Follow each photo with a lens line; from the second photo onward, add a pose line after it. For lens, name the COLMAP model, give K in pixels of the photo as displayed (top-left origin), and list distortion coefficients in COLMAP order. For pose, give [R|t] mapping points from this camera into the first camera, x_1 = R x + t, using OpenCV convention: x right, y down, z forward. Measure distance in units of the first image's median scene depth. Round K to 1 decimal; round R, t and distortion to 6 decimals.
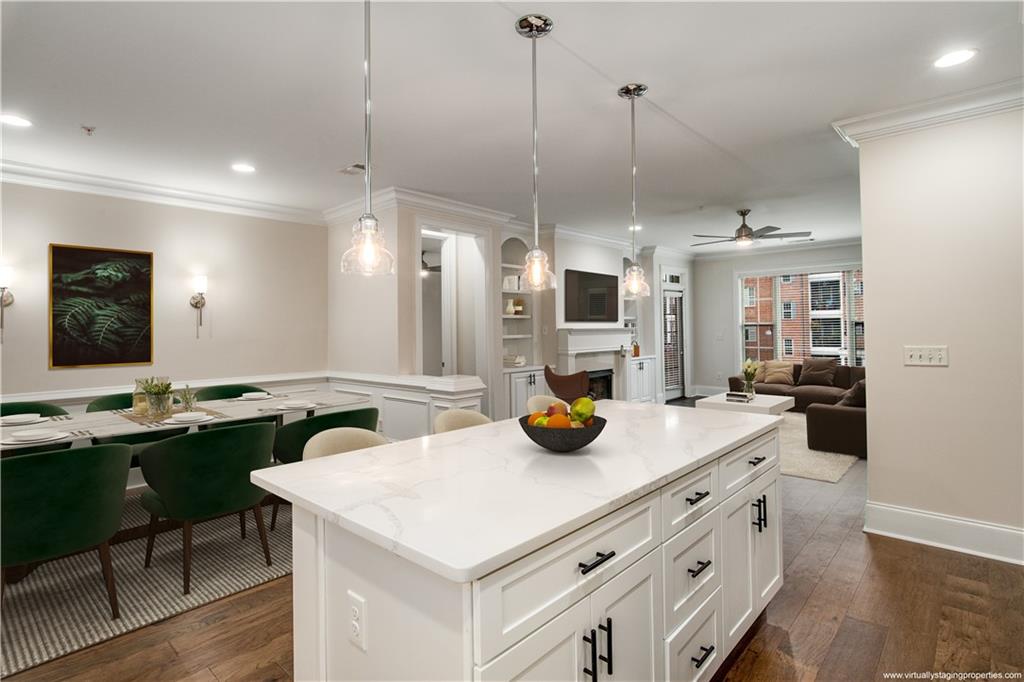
lens RADIAL K [[527.1, 0, 508.9], [0, 527.1, 314.5], [0, 0, 1]] dist [0.004398, 0.000407]
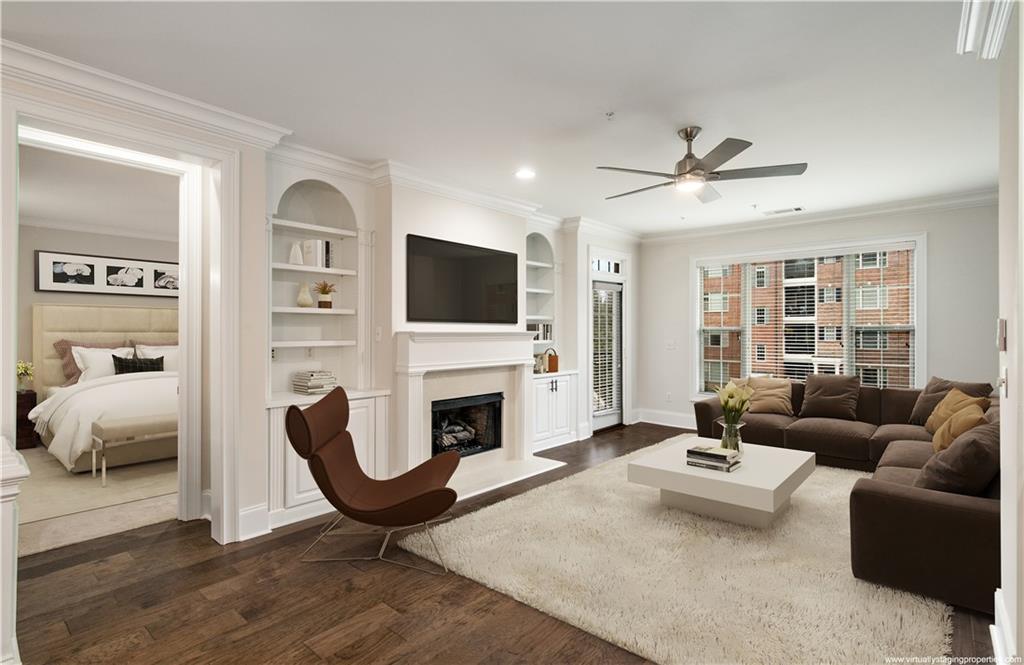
lens RADIAL K [[492.4, 0, 512.0], [0, 492.4, 332.5], [0, 0, 1]] dist [-0.003179, -0.000522]
pose [[0.999742, 0.014225, 0.017710, 0.204702], [-0.014760, 0.999427, 0.030463, 0.007527], [-0.017267, -0.030716, 0.999379, 0.385365]]
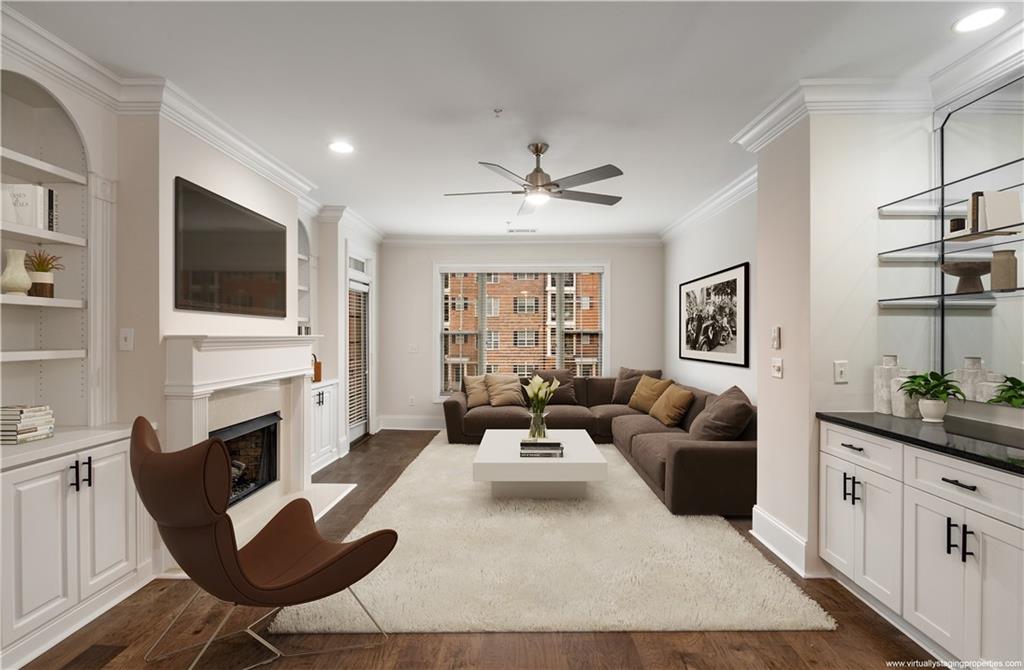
lens RADIAL K [[503.4, 0, 512.0], [0, 503.4, 335.0], [0, 0, 1]] dist [-0.001874, -0.000521]
pose [[0.738966, 0.009196, 0.673679, 0.025170], [-0.022409, 0.999689, 0.010935, 0.014729], [-0.673369, -0.023177, 0.738943, 0.477851]]
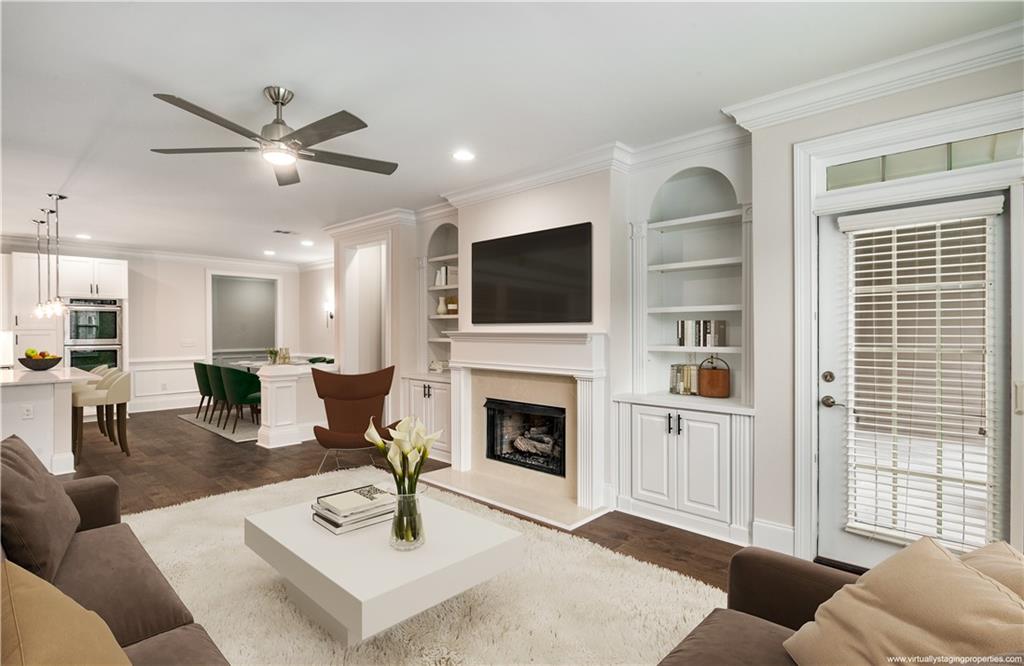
lens RADIAL K [[492.4, 0, 512.0], [0, 492.4, 333.0], [0, 0, 1]] dist [-0.003179, -0.000522]
pose [[0.011140, 0.011313, -0.999874, 0.732738], [0.019407, 0.999745, 0.011528, 0.020971], [0.999750, -0.019533, 0.010918, 0.993194]]
